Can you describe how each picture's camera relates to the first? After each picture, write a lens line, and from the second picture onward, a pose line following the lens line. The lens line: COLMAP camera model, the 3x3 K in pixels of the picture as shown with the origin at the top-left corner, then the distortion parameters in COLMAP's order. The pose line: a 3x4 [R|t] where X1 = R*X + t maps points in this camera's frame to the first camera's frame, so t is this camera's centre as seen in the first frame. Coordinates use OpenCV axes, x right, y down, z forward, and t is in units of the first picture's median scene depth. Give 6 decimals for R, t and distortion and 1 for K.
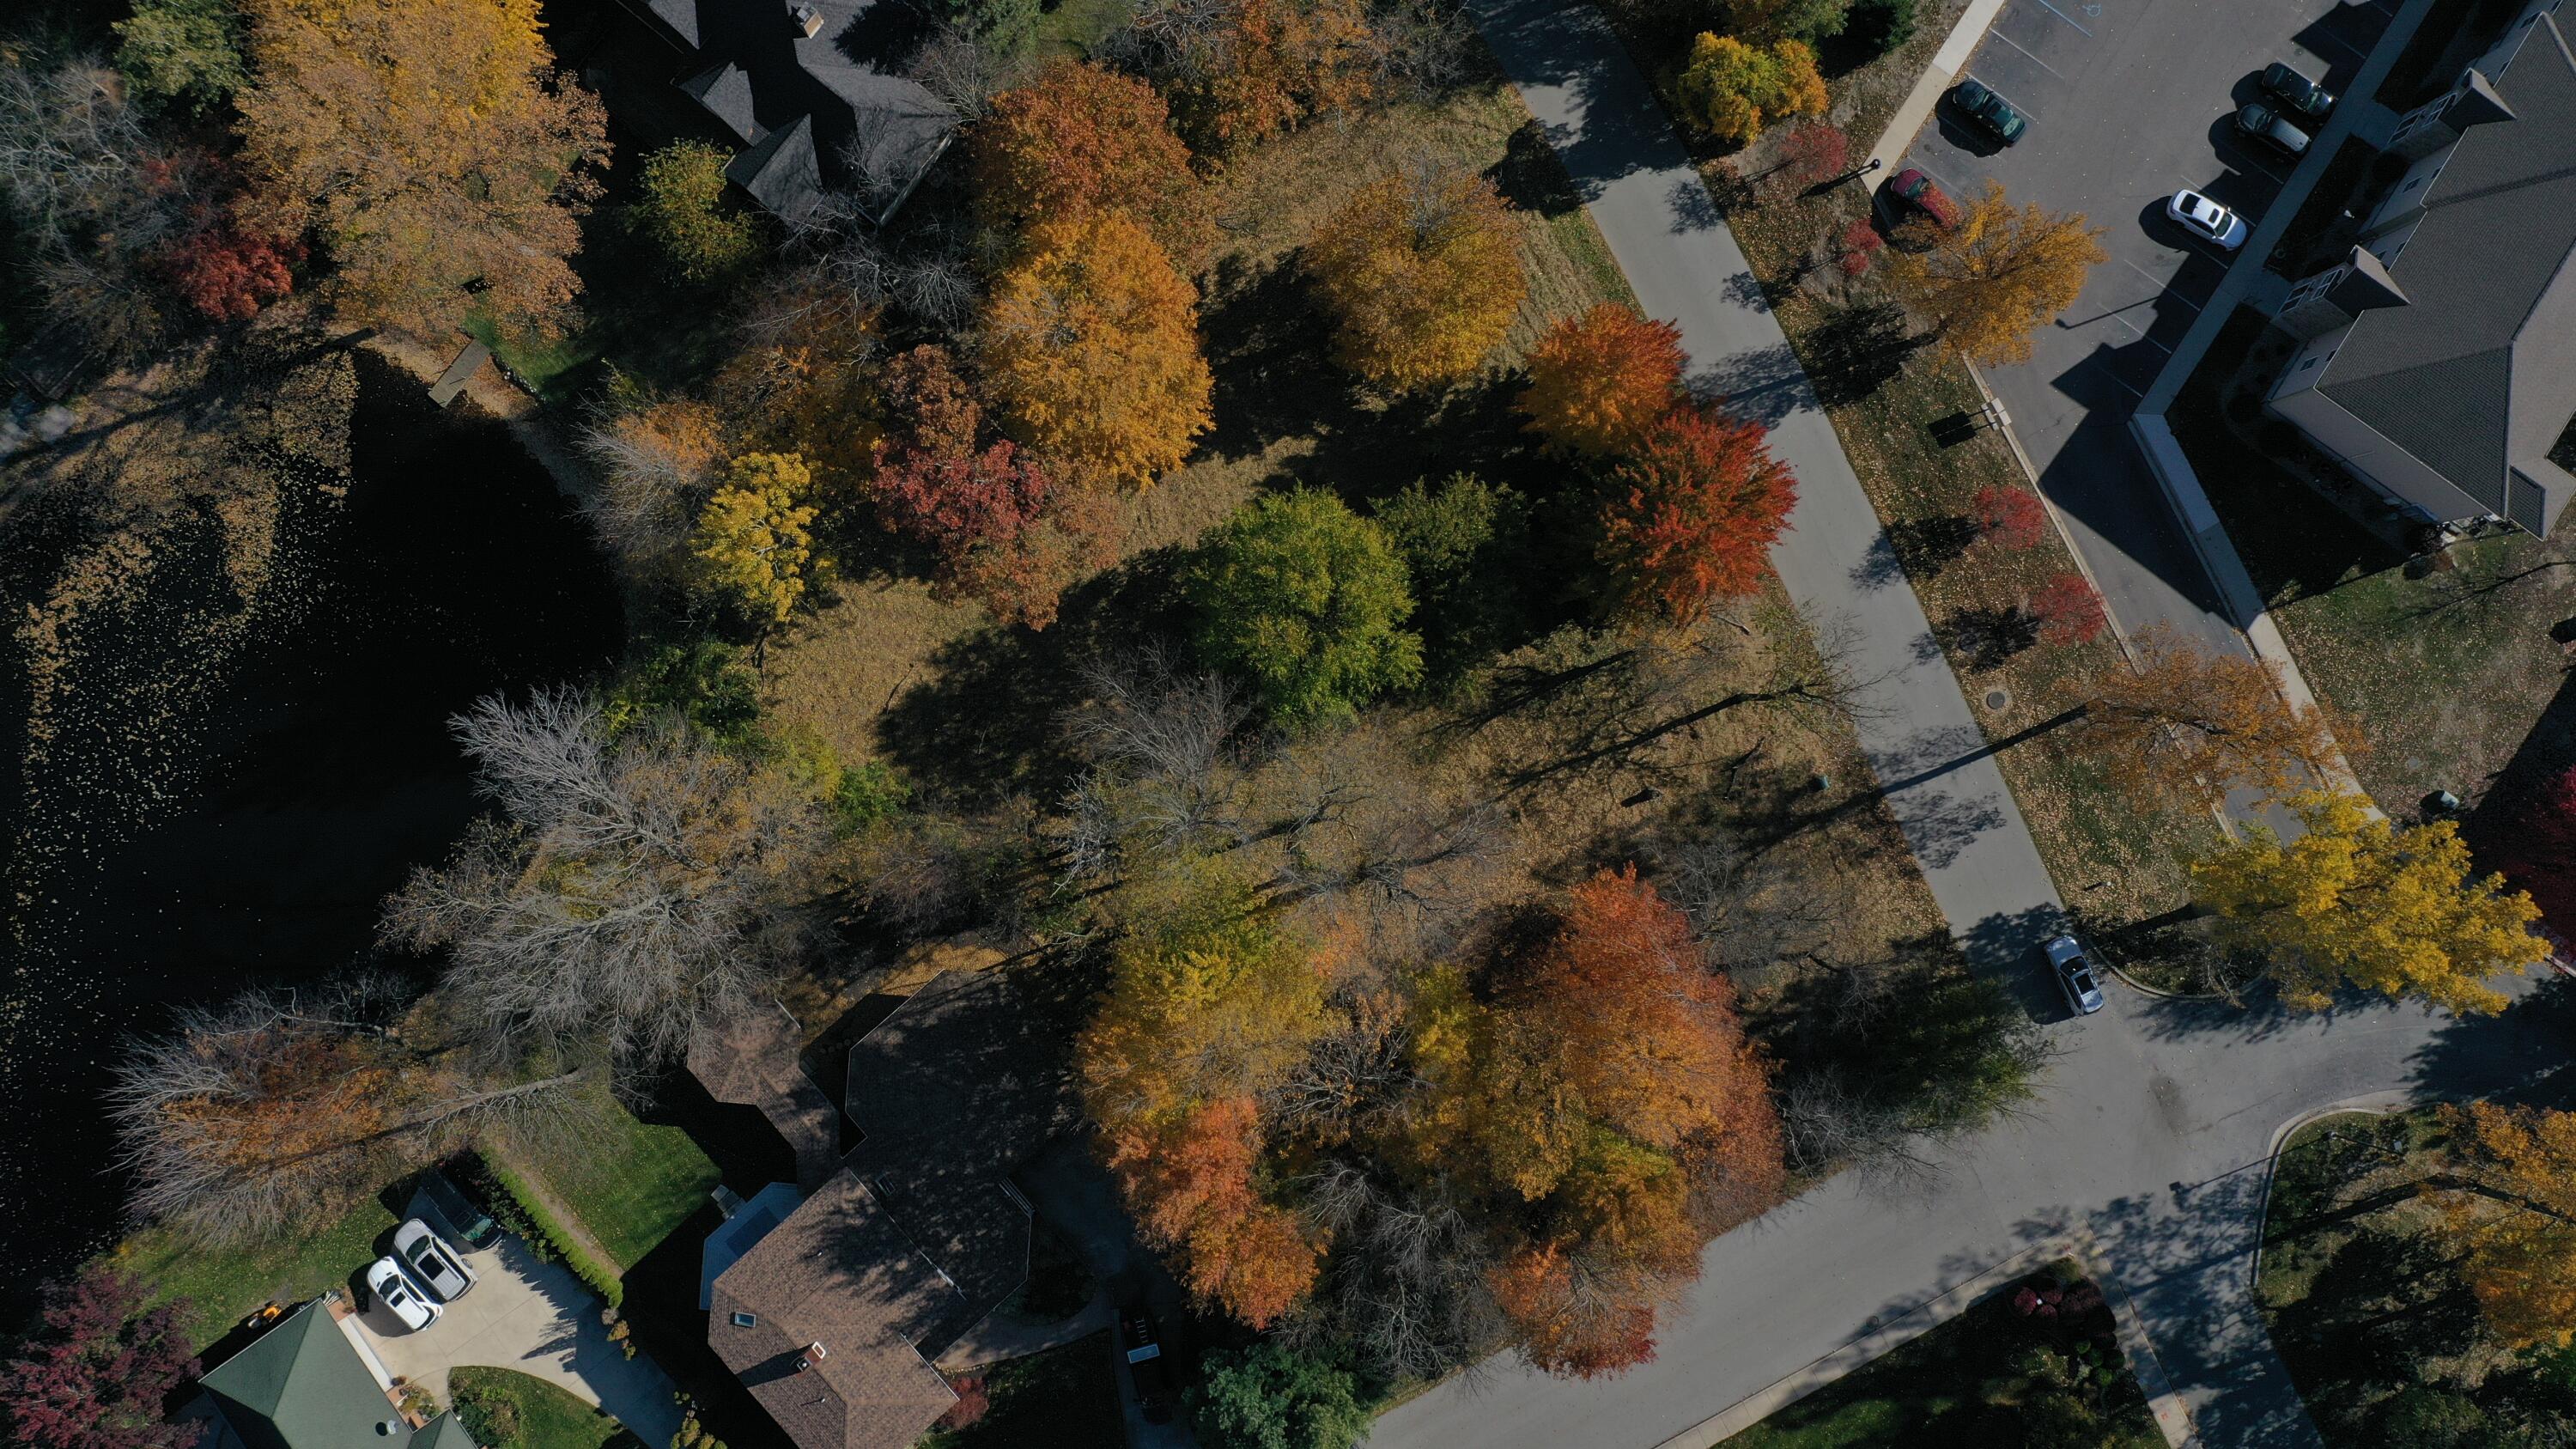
lens RADIAL K [[2017.0, 0, 1288.0], [0, 2017.0, 724.5], [0, 0, 1]] dist [-0.010441, -0.010636]
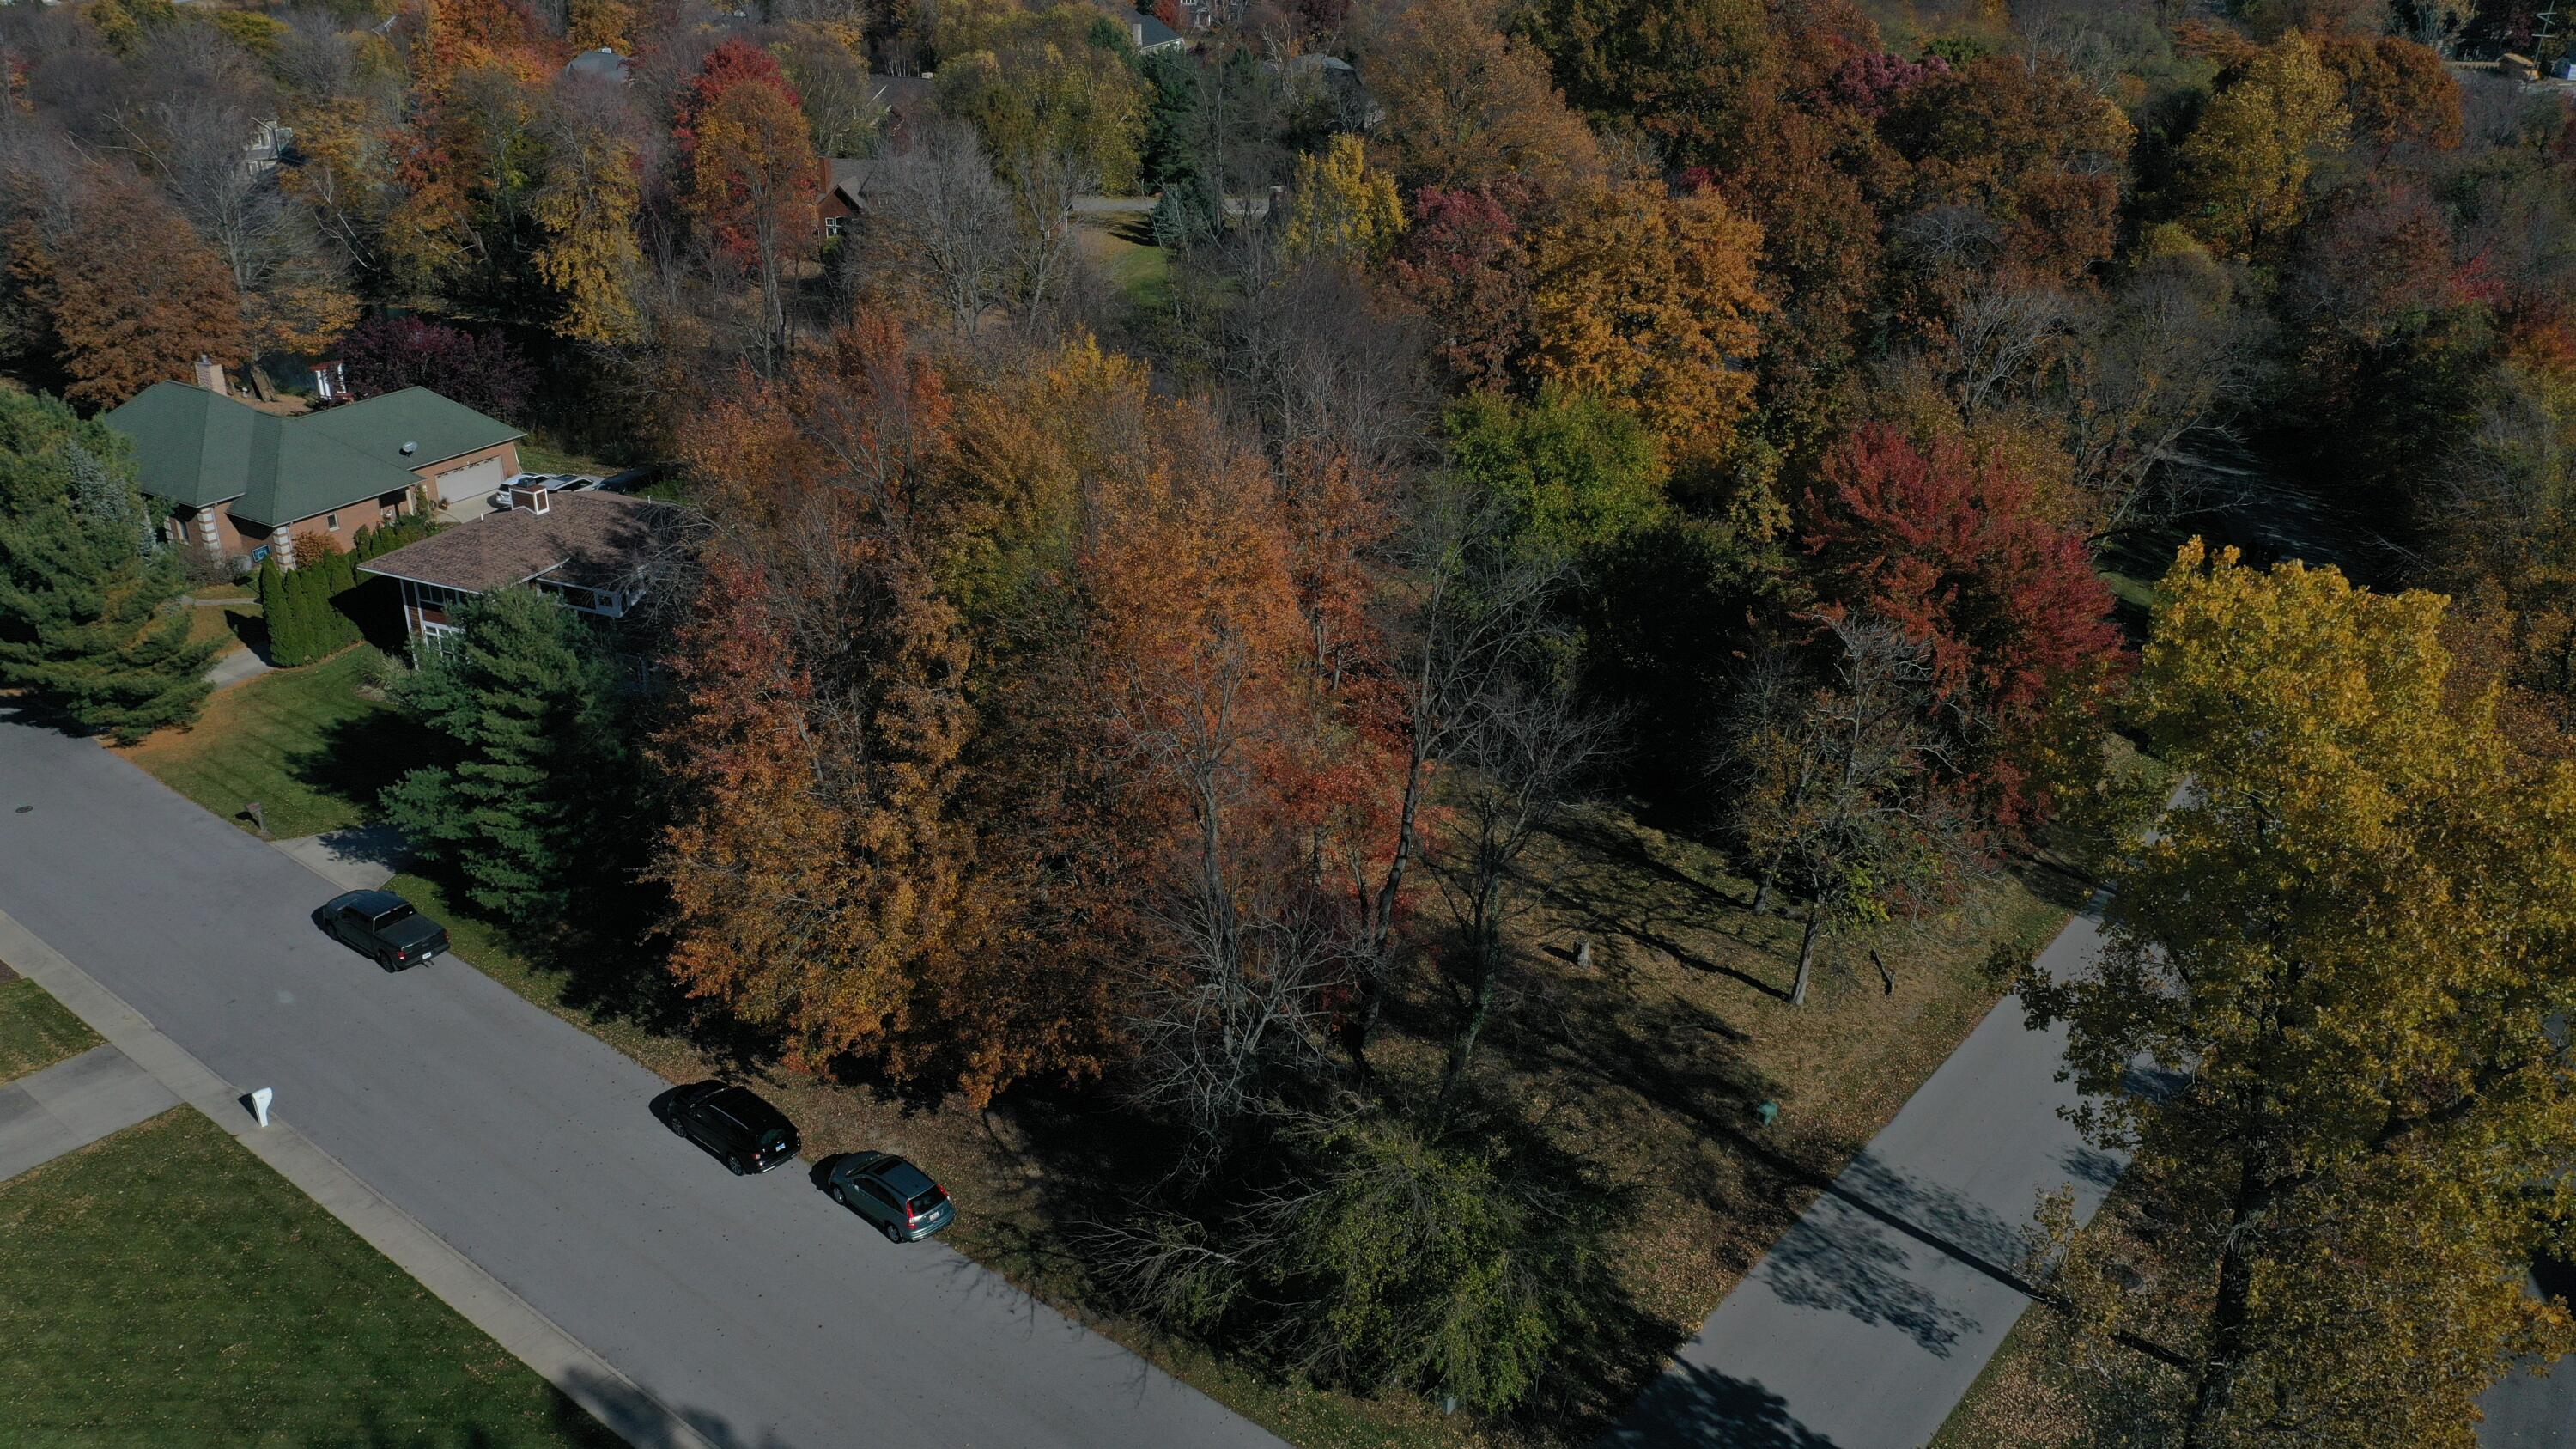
lens RADIAL K [[1990.2, 0, 1288.0], [0, 1990.2, 724.5], [0, 0, 1]] dist [-0.013993, -0.010868]
pose [[0.421704, 0.335233, -0.842487, 0.629034], [-0.906420, 0.180291, -0.381966, 0.334387], [0.023845, 0.924724, 0.379891, 0.691077]]
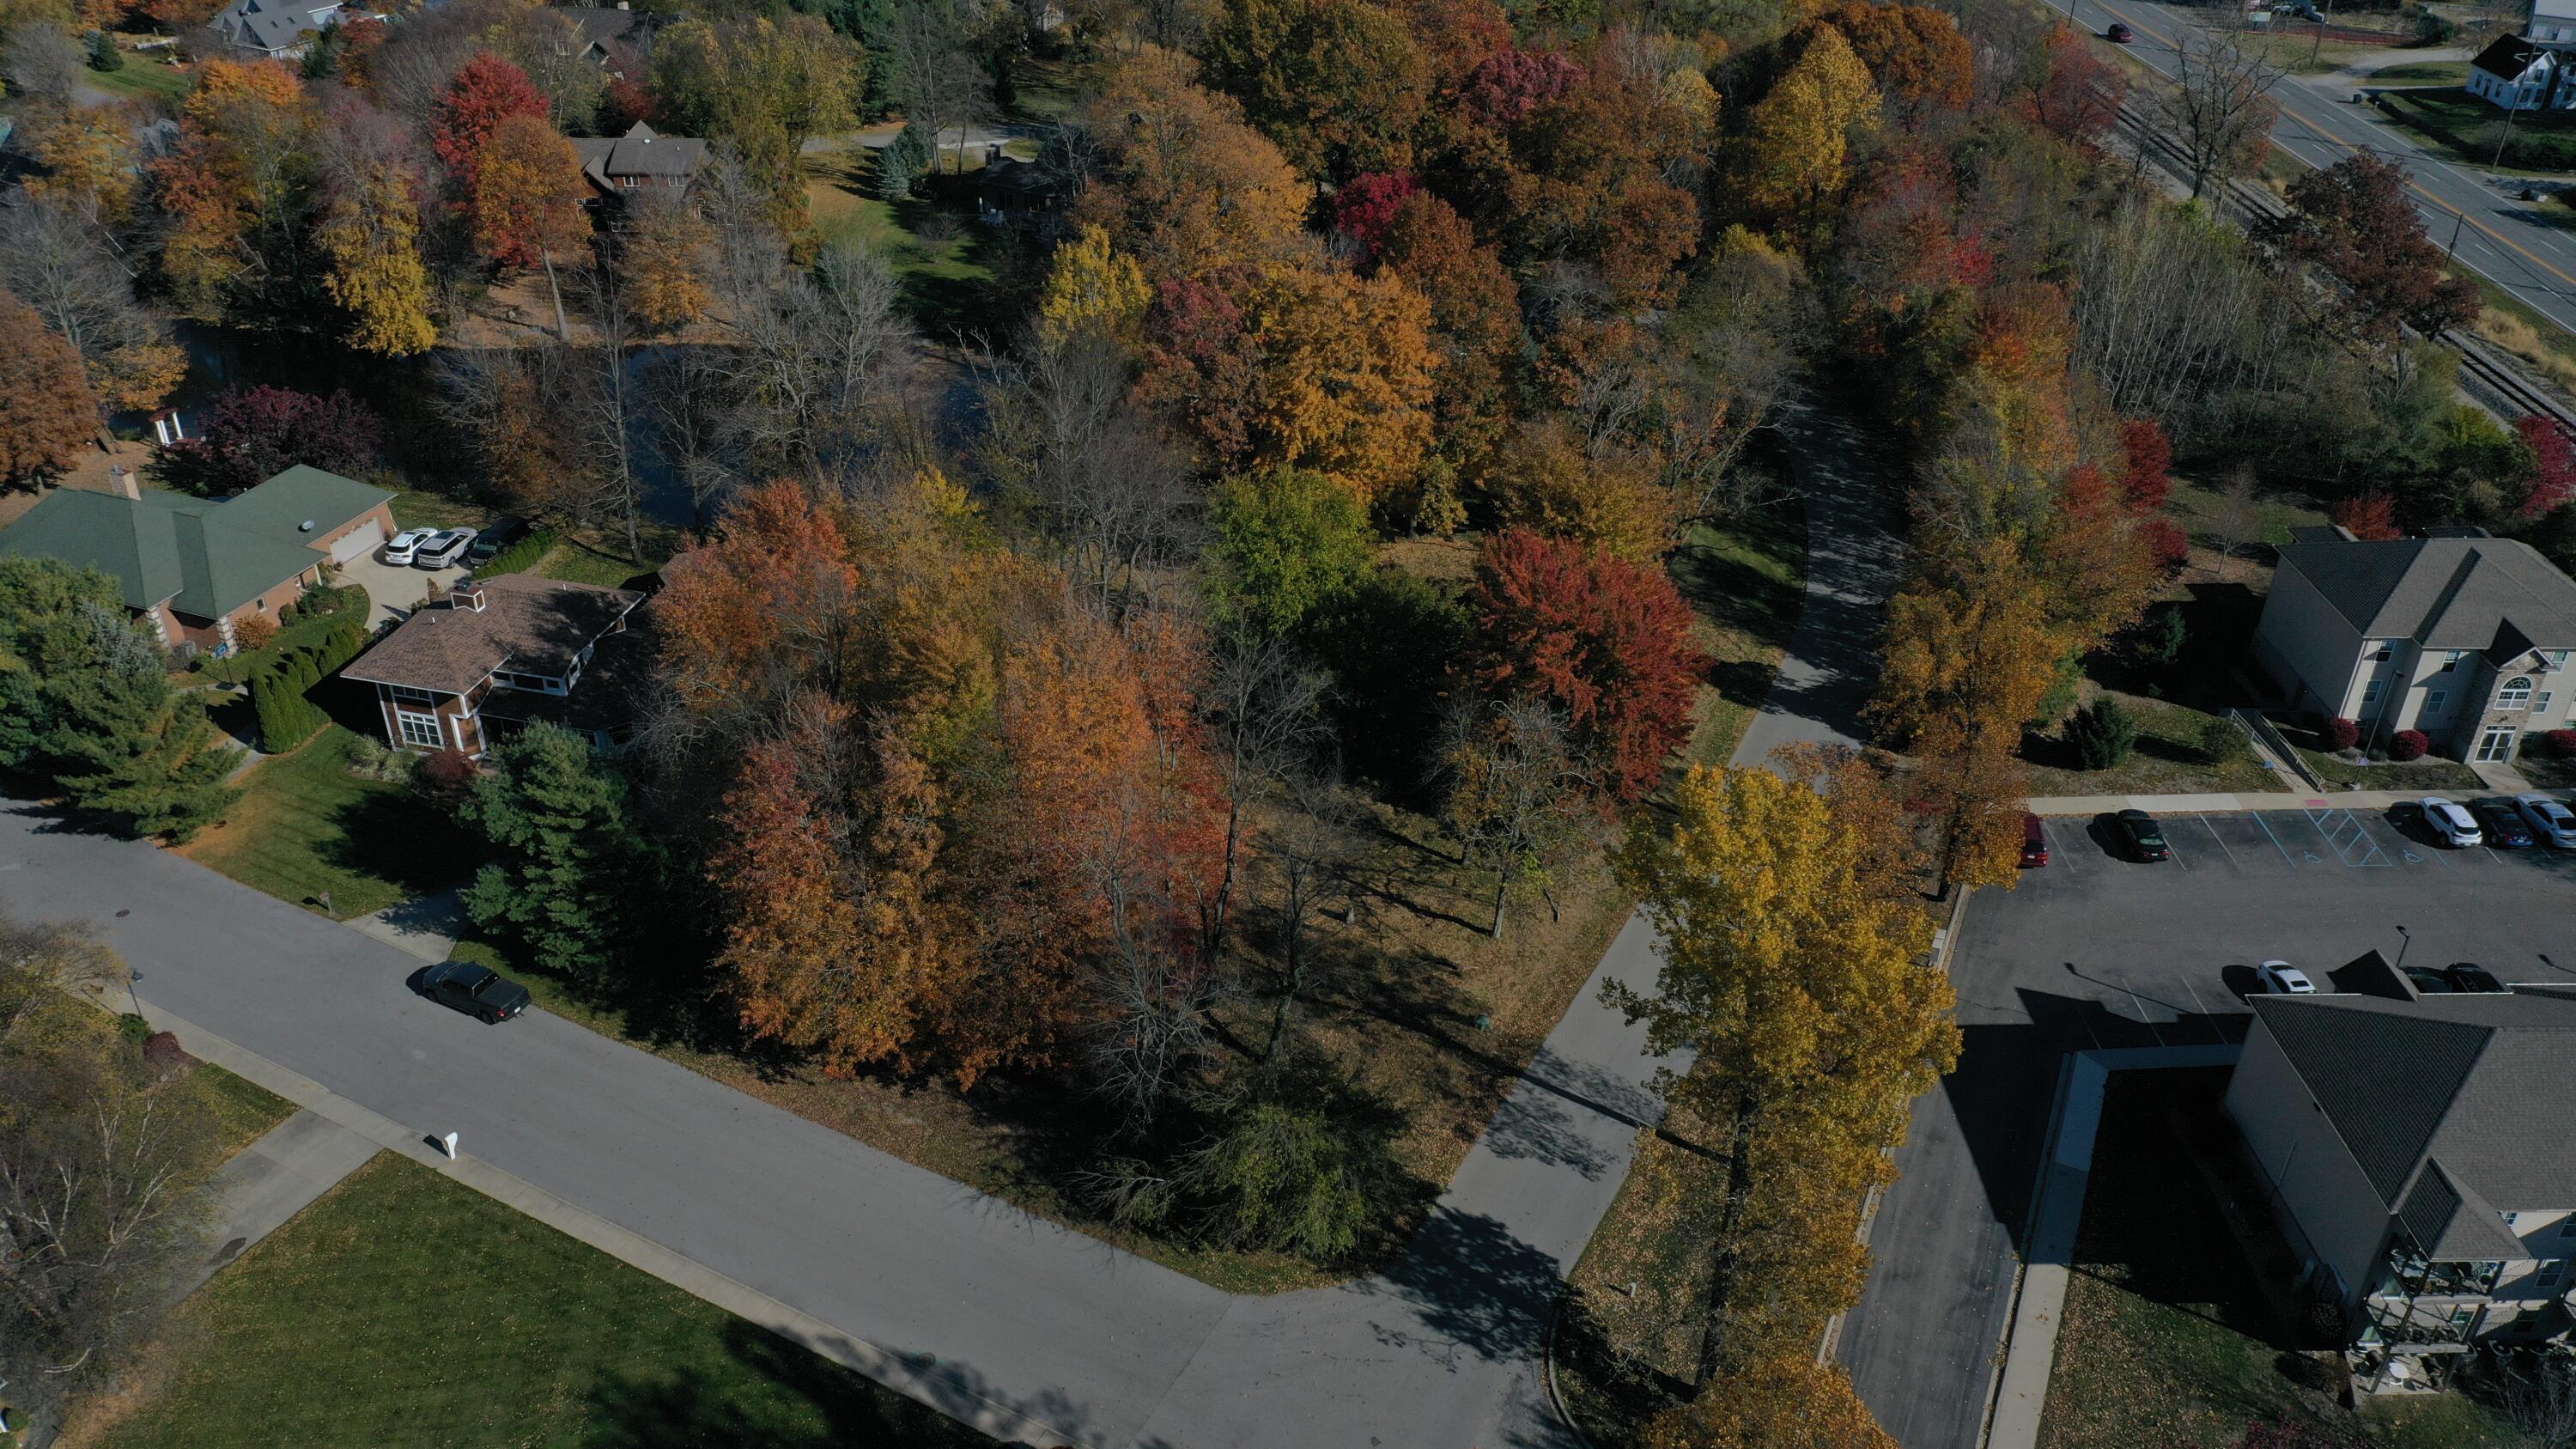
lens RADIAL K [[2017.0, 0, 1288.0], [0, 2017.0, 724.5], [0, 0, 1]] dist [-0.010441, -0.010636]
pose [[0.577371, 0.397733, -0.713057, 0.763856], [-0.816083, 0.308414, -0.488763, 0.463460], [0.025520, 0.864112, 0.502653, 0.468001]]
